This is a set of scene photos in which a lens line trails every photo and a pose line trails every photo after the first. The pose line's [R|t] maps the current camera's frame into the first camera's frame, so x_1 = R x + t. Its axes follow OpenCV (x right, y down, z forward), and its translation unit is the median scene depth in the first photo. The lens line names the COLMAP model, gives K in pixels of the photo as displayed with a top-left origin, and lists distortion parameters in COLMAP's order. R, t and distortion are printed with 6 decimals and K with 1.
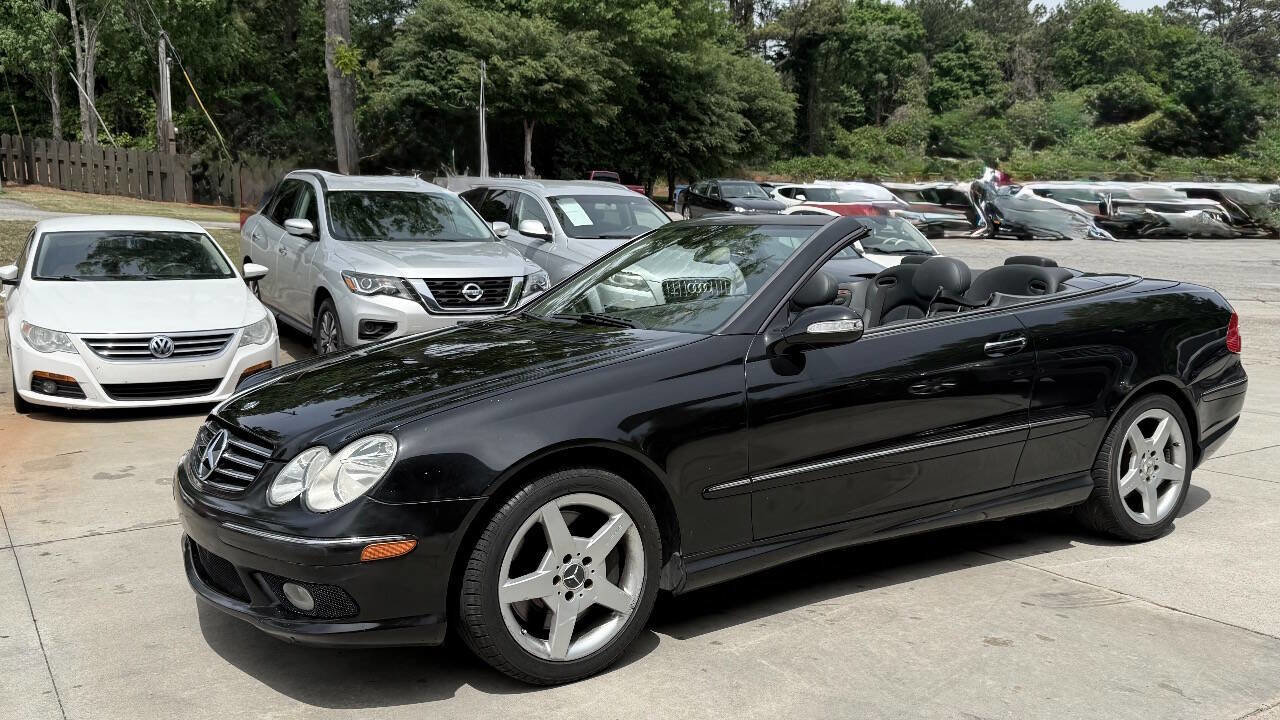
lens RADIAL K [[1136.2, 0, 636.0], [0, 1136.2, 367.4], [0, 0, 1]] dist [0.162848, -0.323139]
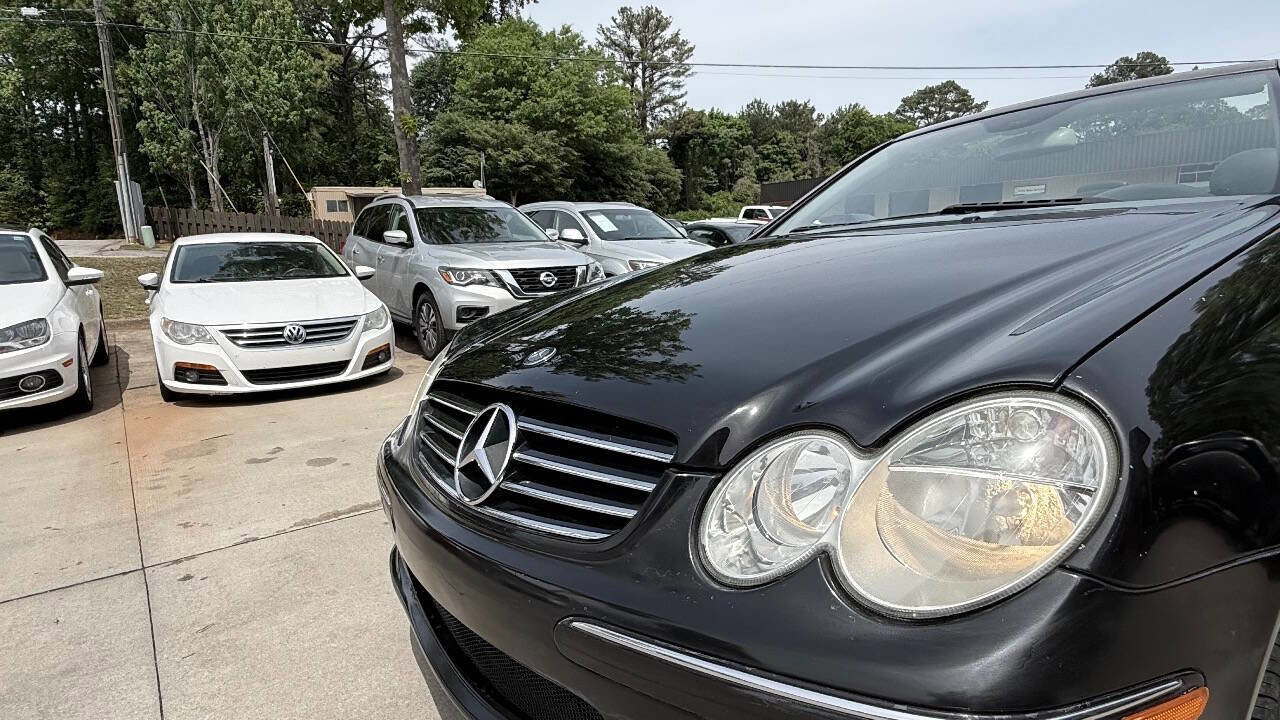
lens RADIAL K [[703.4, 0, 625.5], [0, 703.4, 371.7], [0, 0, 1]] dist [-0.004823, -0.001413]
pose [[0.995724, -0.058753, 0.071282, -0.118036], [0.056657, 0.997910, 0.031077, 0.012161], [-0.072959, -0.026905, 0.996972, 0.250319]]
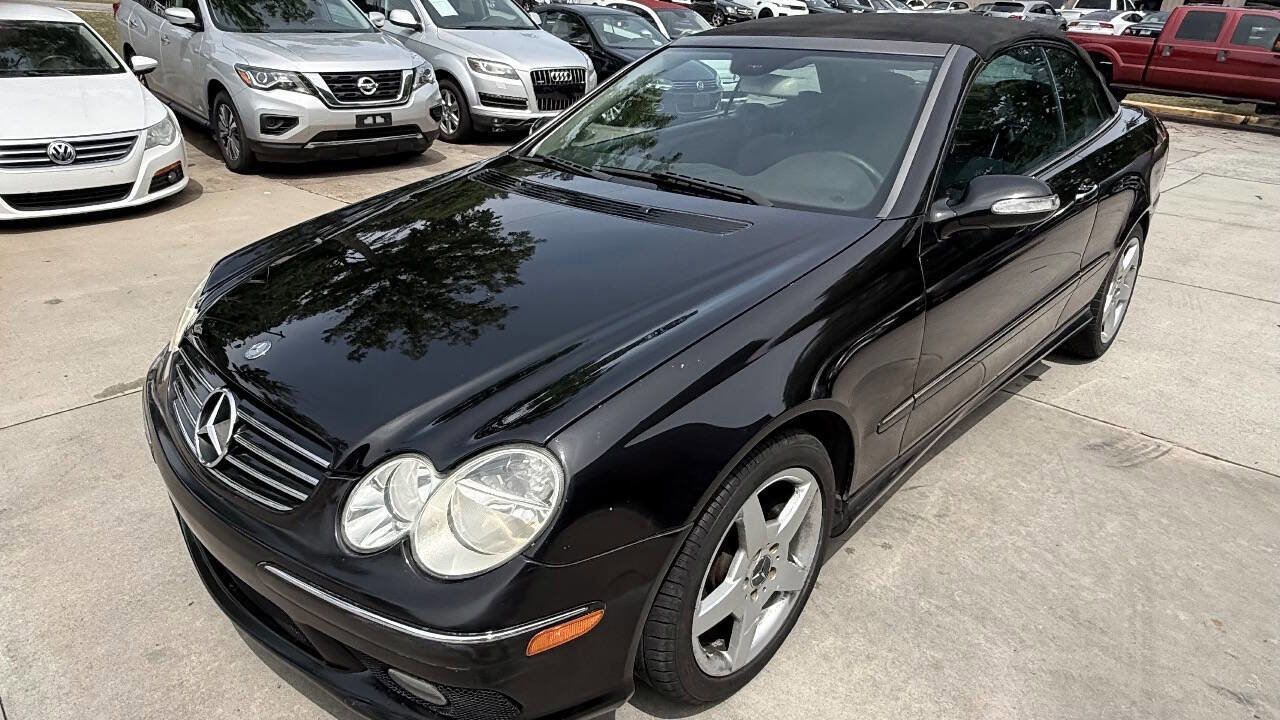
lens RADIAL K [[787.0, 0, 605.4], [0, 787.0, 349.1], [0, 0, 1]] dist [0.004671, -0.001218]
pose [[0.978644, -0.063011, 0.195665, -0.083613], [0.005325, 0.959311, 0.282302, -0.035758], [-0.205491, -0.275232, 0.939160, 0.194781]]
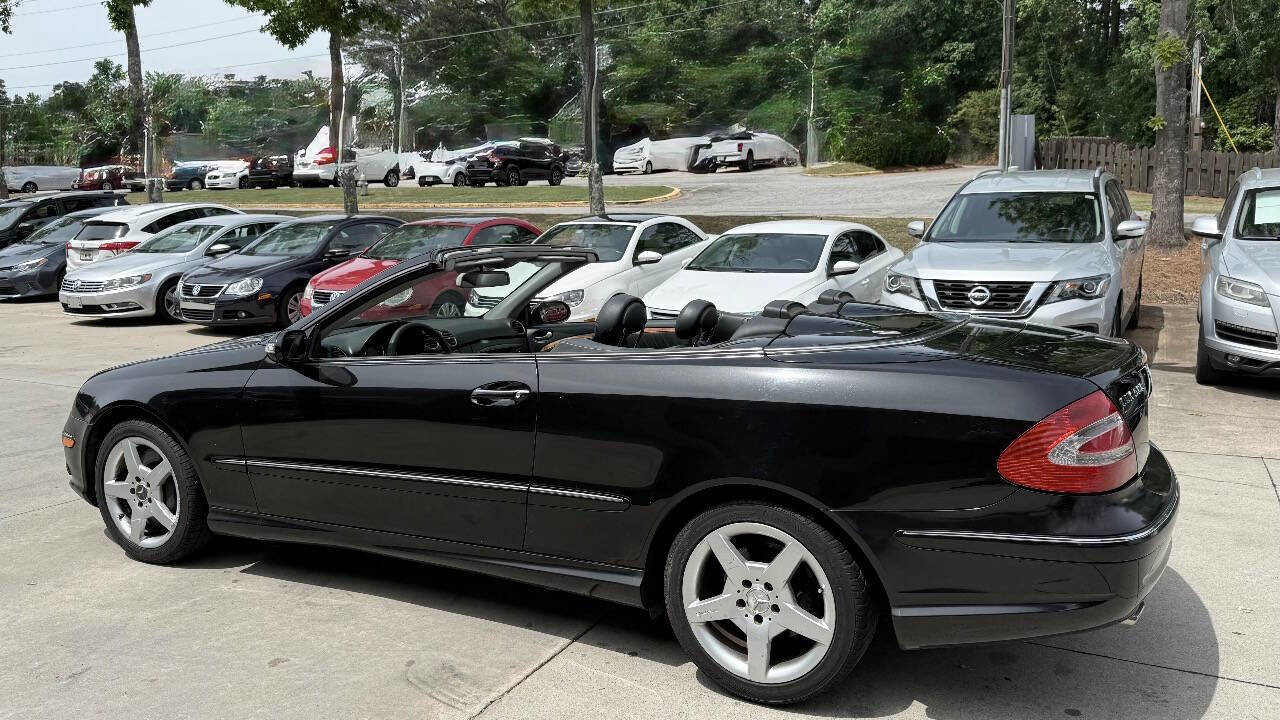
lens RADIAL K [[979.8, 0, 642.2], [0, 979.8, 384.9], [0, 0, 1]] dist [0.058245, -0.070583]
pose [[0.487714, 0.144508, -0.860960, 0.454491], [-0.098152, 0.989029, 0.110402, -0.053788], [0.867468, 0.030660, 0.496547, 0.312747]]
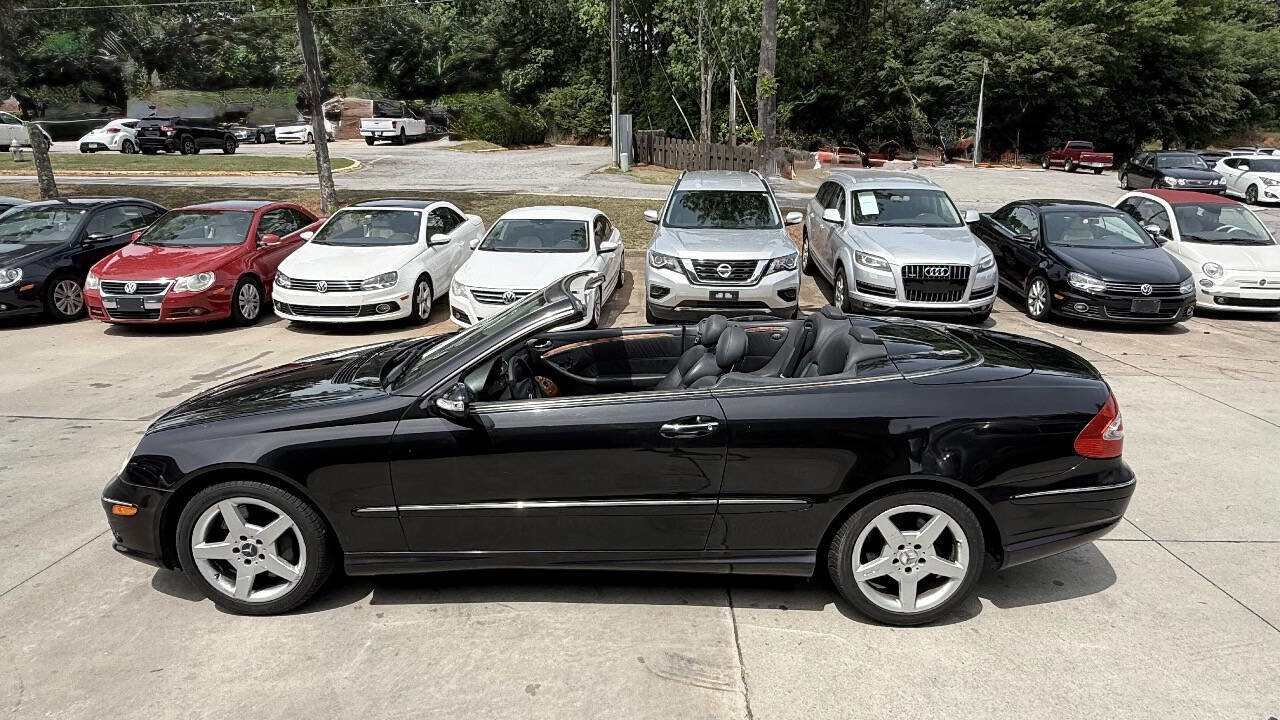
lens RADIAL K [[740.4, 0, 645.0], [0, 740.4, 382.4], [0, 0, 1]] dist [0.003473, -0.004015]
pose [[0.822872, 0.157290, -0.546023, 0.288550], [-0.073447, 0.982306, 0.172280, -0.078323], [0.563459, -0.101660, 0.819865, 0.178967]]
